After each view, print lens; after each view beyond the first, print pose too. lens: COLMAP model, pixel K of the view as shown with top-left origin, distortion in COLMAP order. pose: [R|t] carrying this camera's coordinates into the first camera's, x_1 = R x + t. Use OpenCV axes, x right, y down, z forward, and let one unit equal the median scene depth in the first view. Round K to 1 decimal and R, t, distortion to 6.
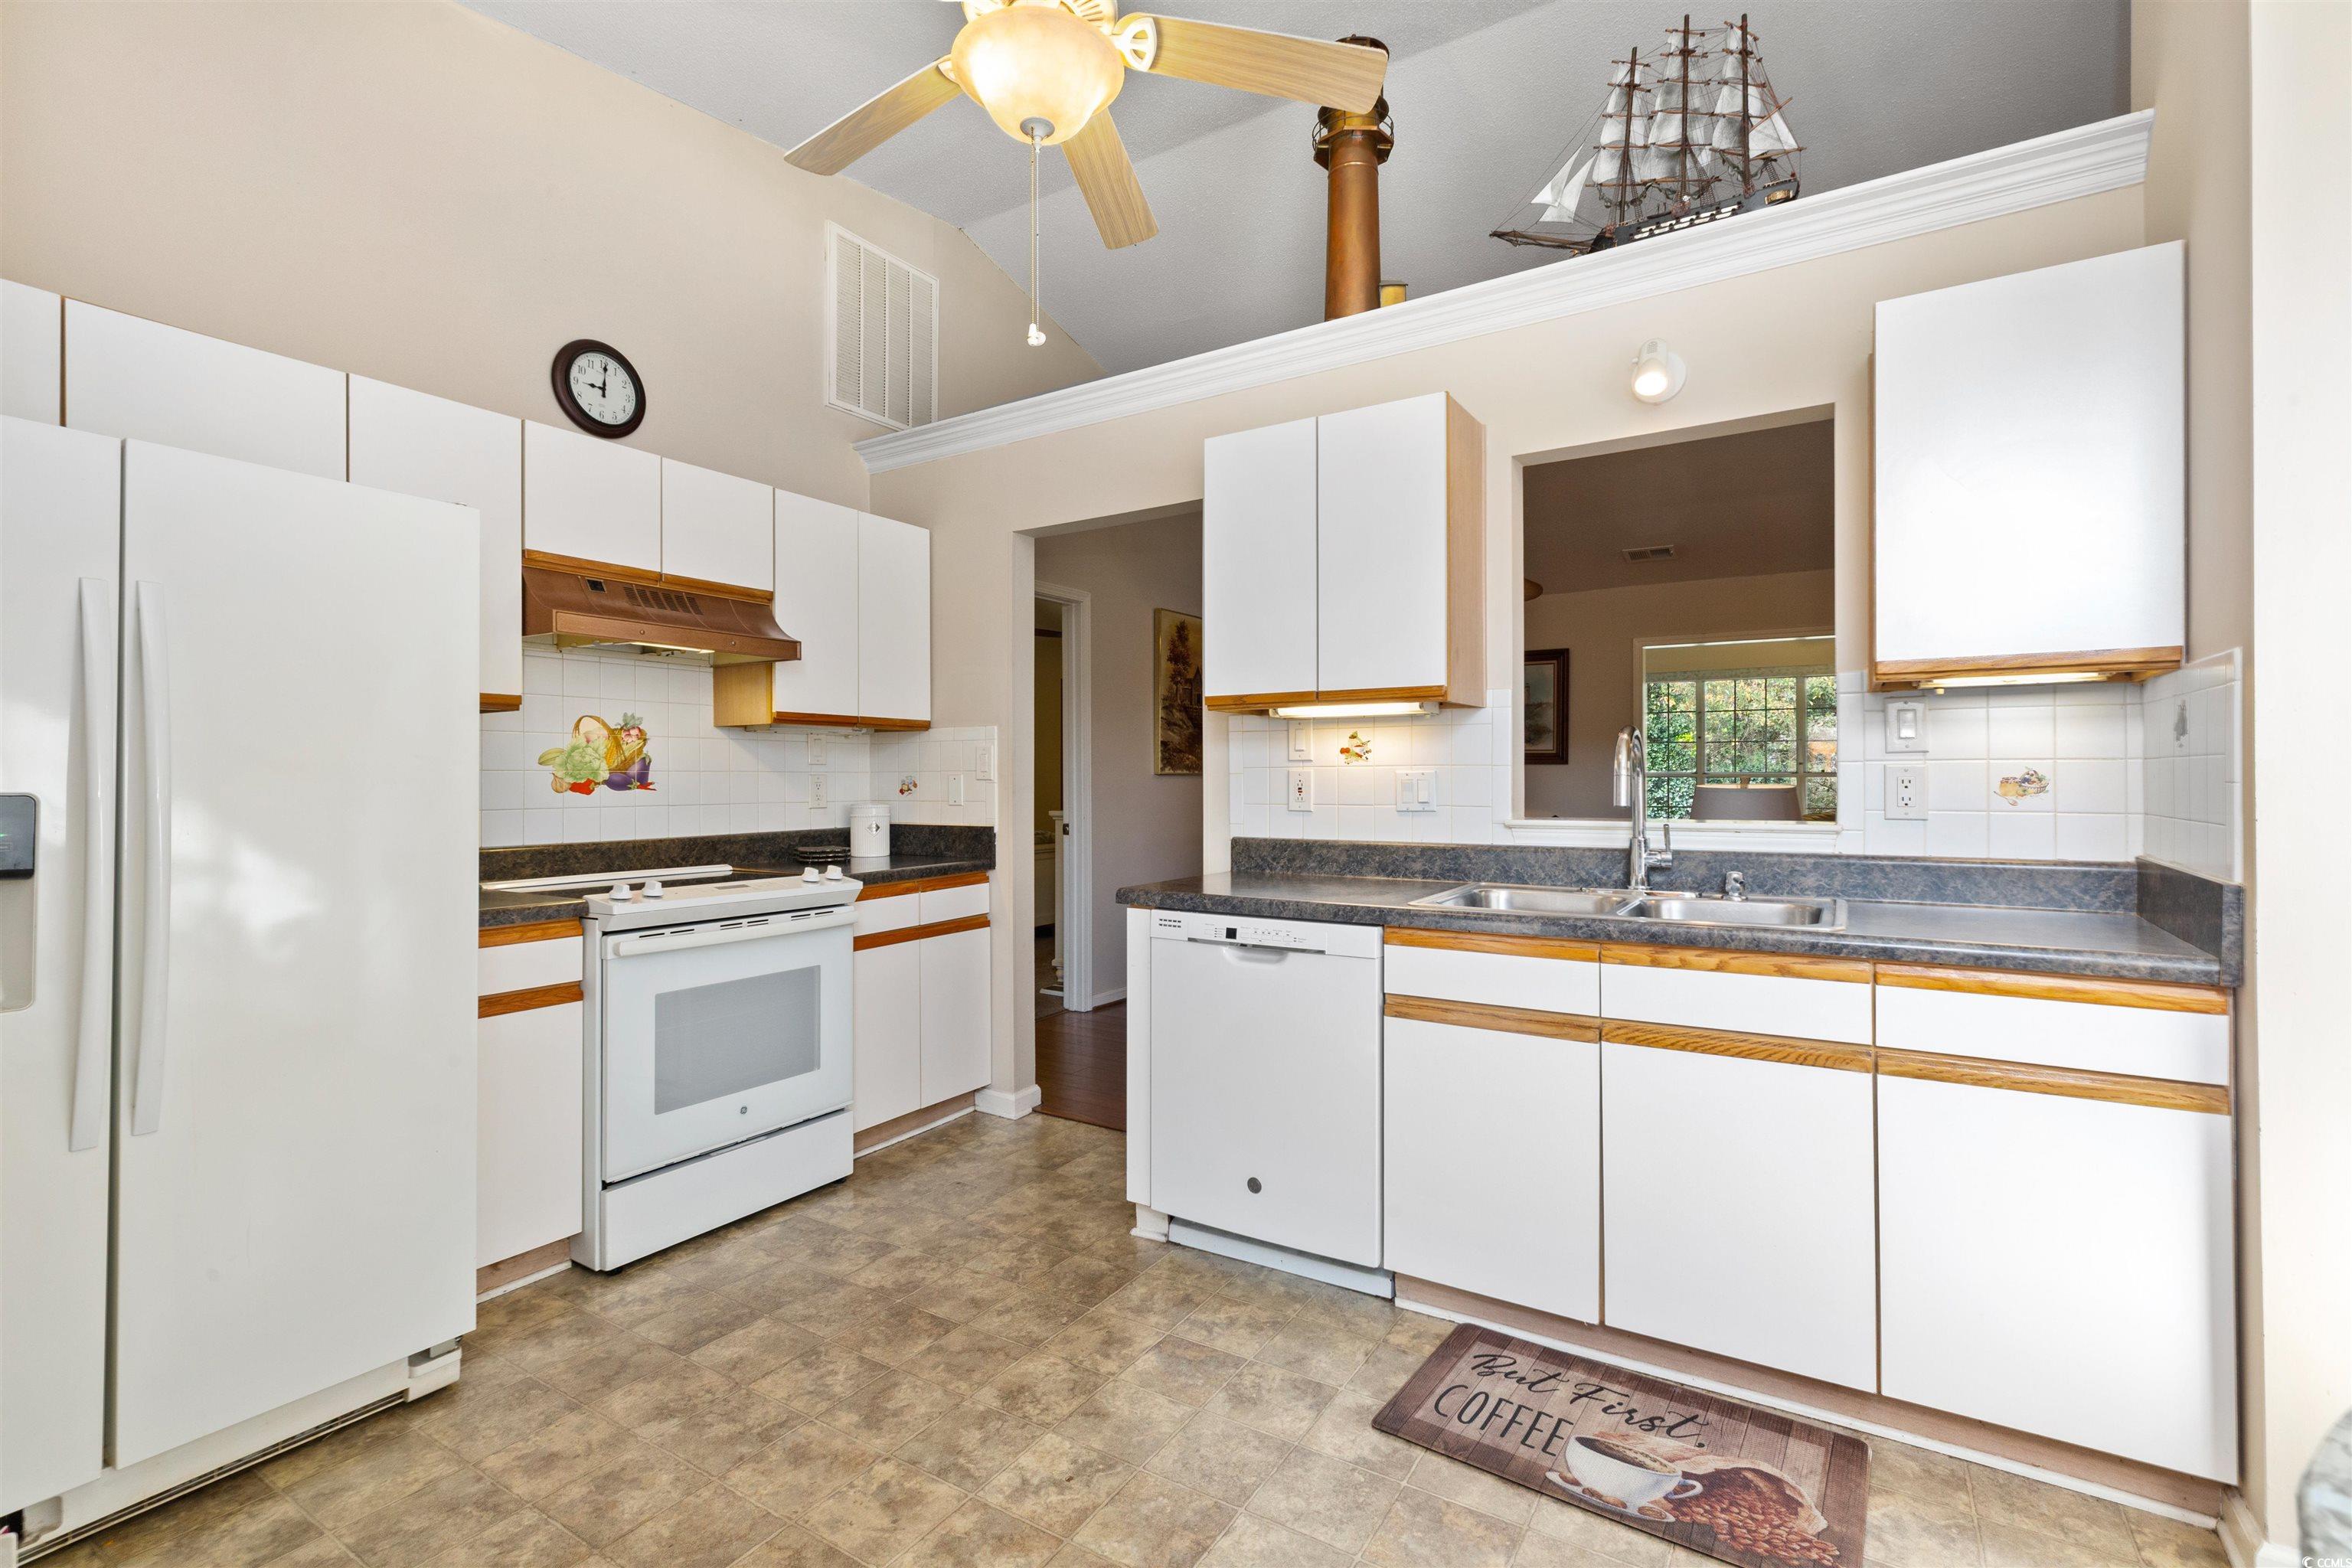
lens RADIAL K [[1063.5, 0, 1169.1], [0, 1063.5, 777.1], [0, 0, 1]] dist [-0.000562, -0.000194]
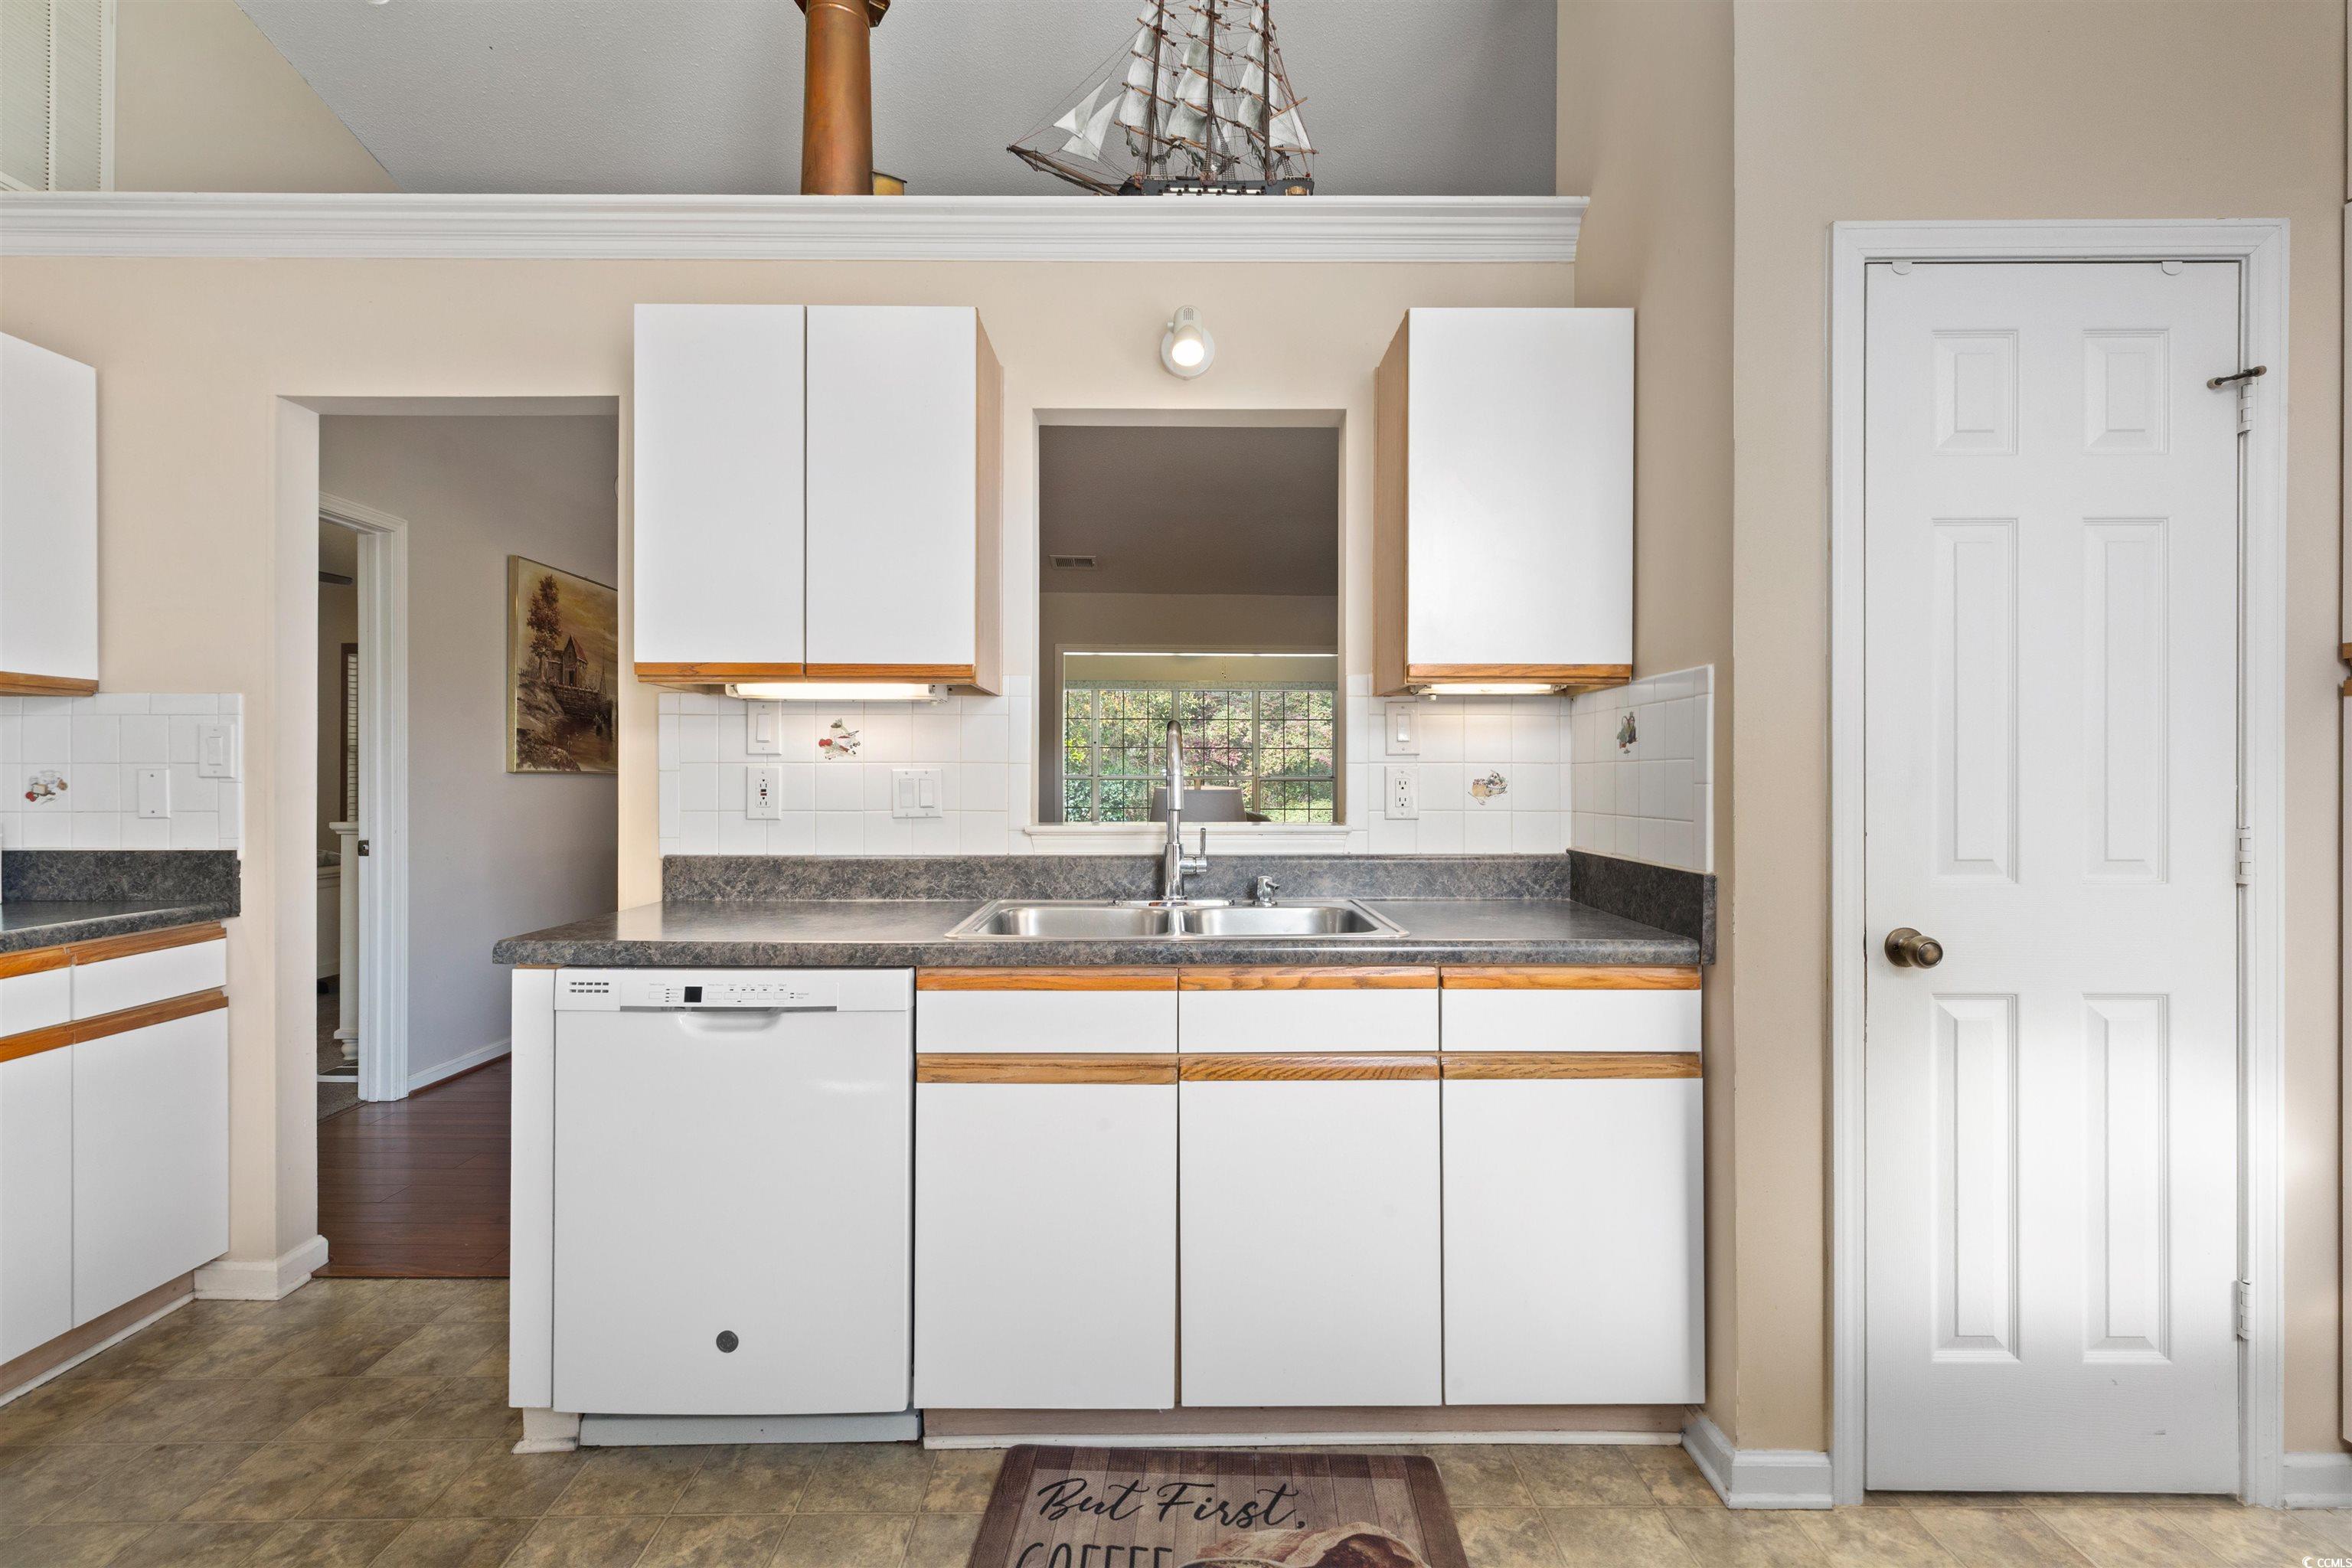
lens RADIAL K [[1053.3, 0, 1173.3], [0, 1053.3, 781.0], [0, 0, 1]] dist [0.002475, 0.000683]
pose [[0.839247, 0.003540, 0.543739, -0.051368], [-0.004669, 0.999989, 0.000696, 0.002344], [-0.543730, -0.003123, 0.839254, 0.218521]]
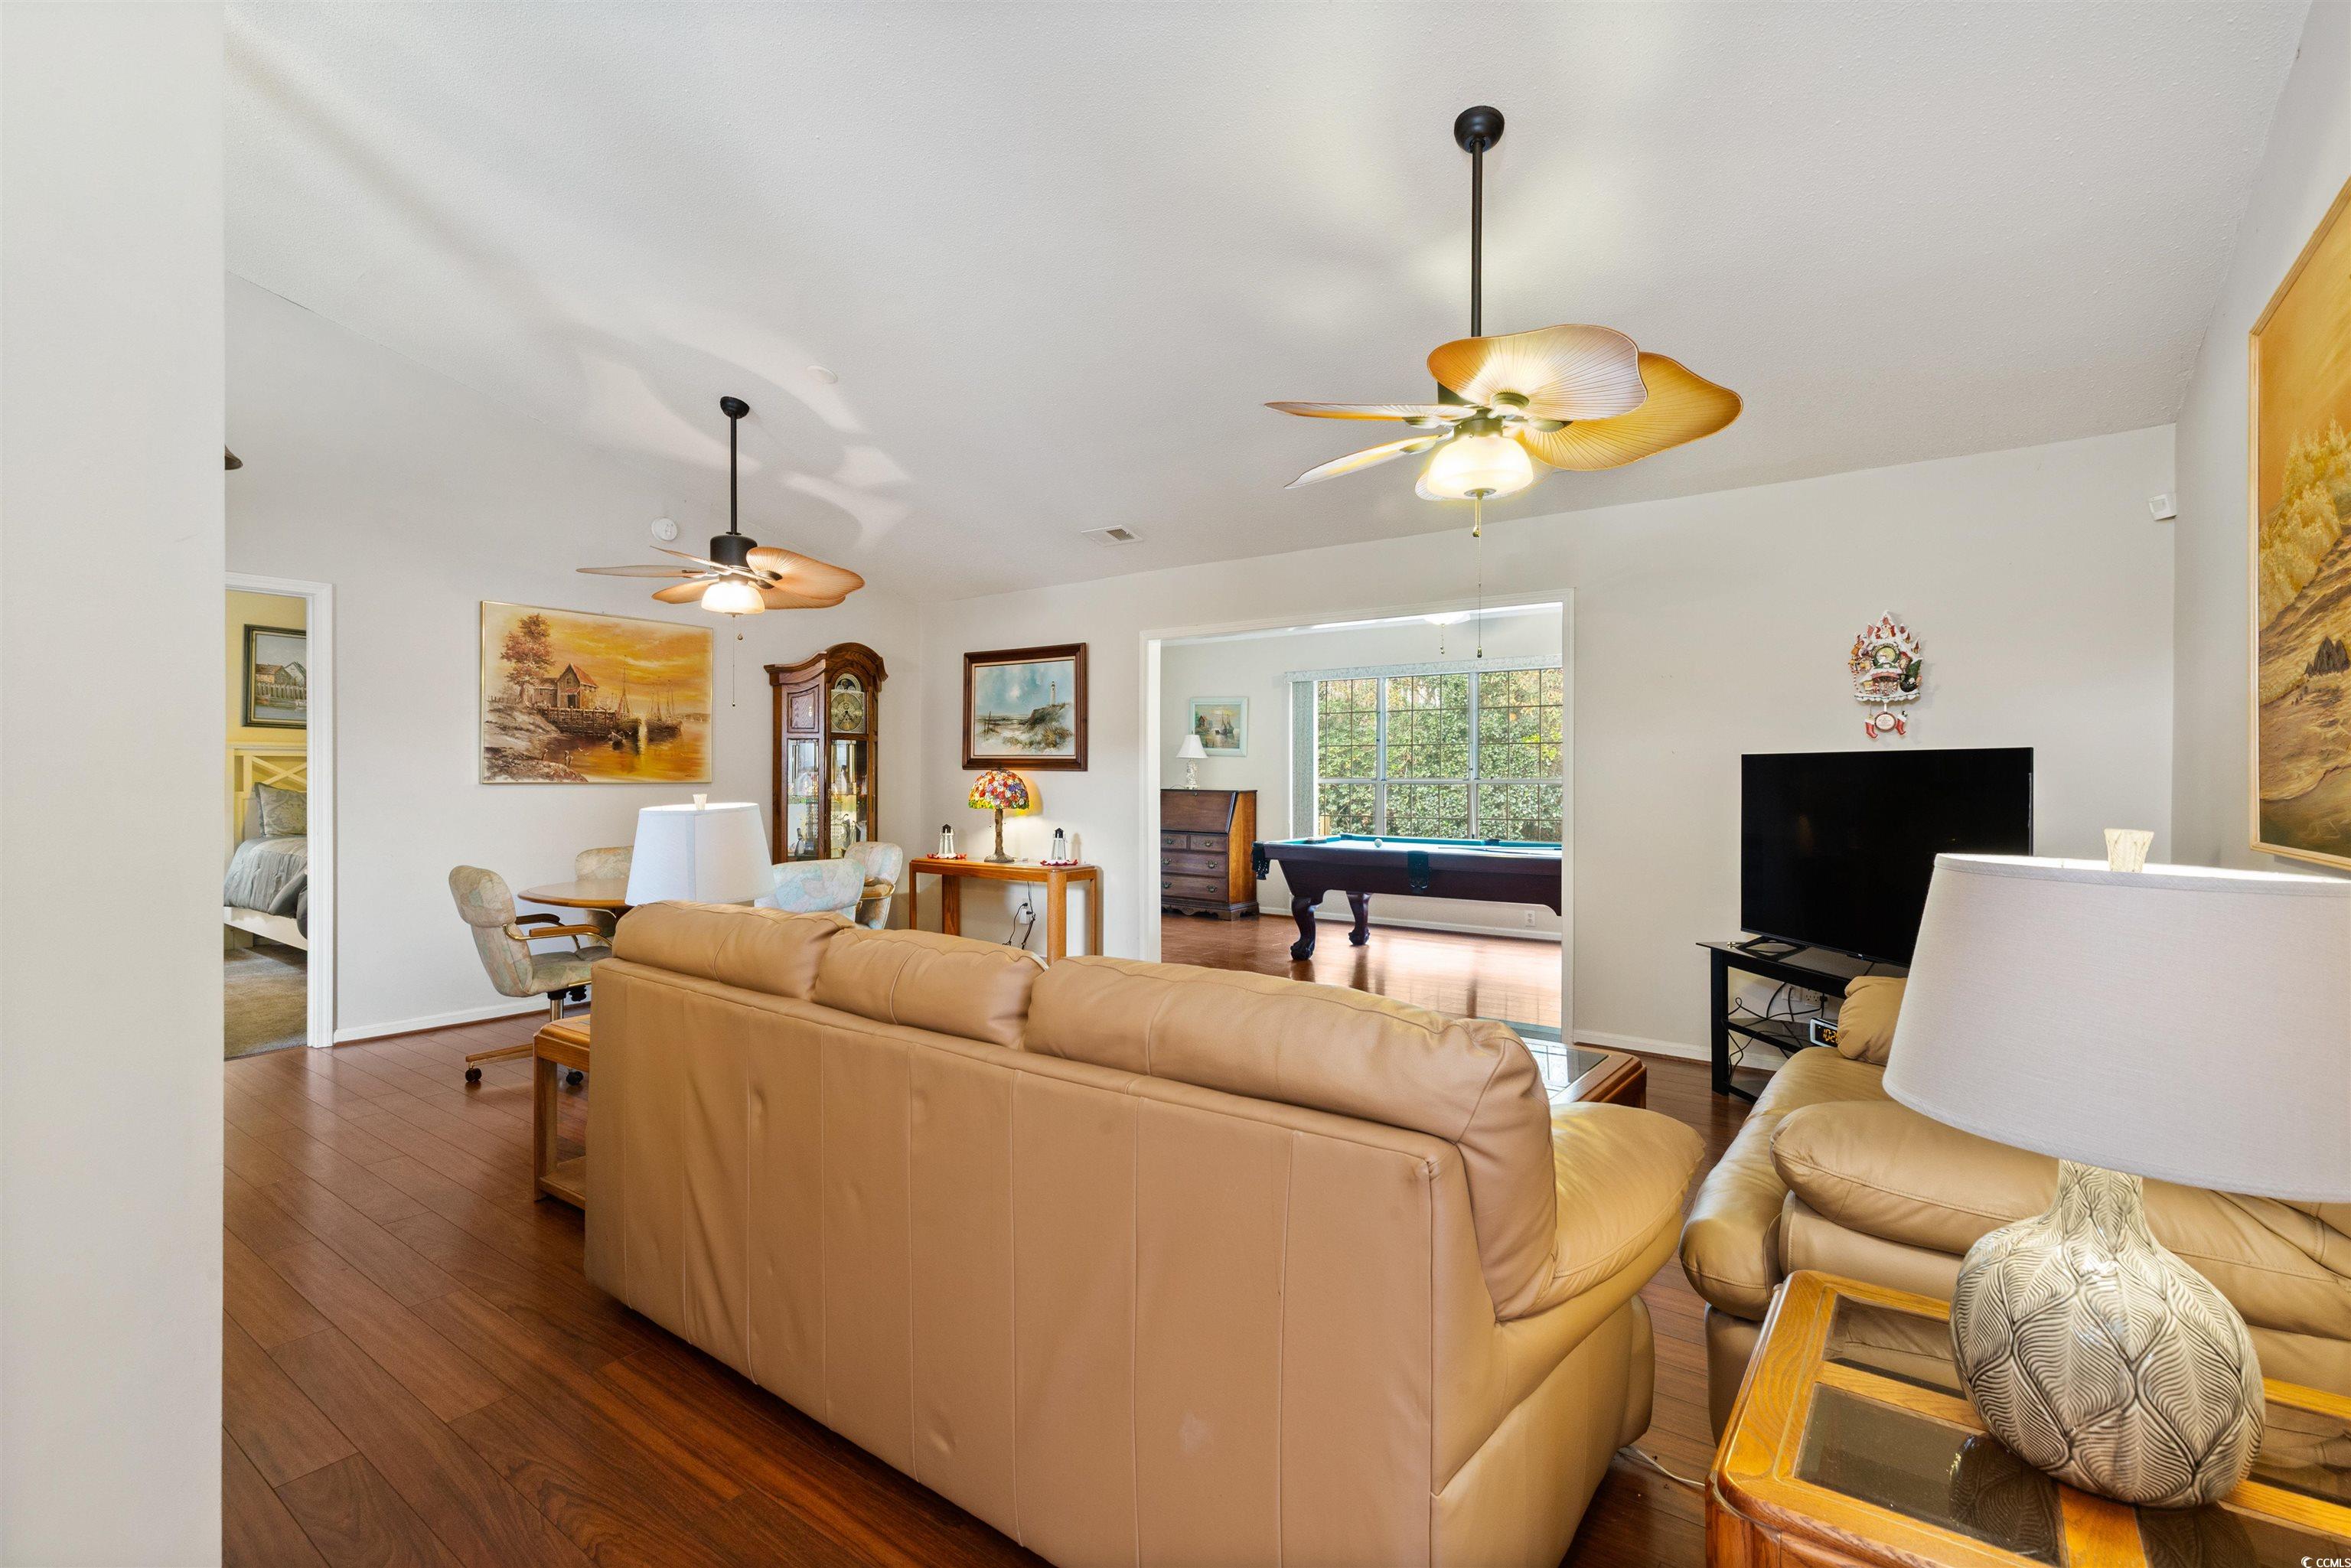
lens RADIAL K [[1052.8, 0, 1172.8], [0, 1052.8, 781.0], [0, 0, 1]] dist [0.002475, 0.000683]
pose [[0.998118, 0.002763, -0.061253, 1.356136], [-0.002372, 0.999976, 0.006445, -0.026113], [0.061269, -0.006287, 0.998101, 0.292490]]
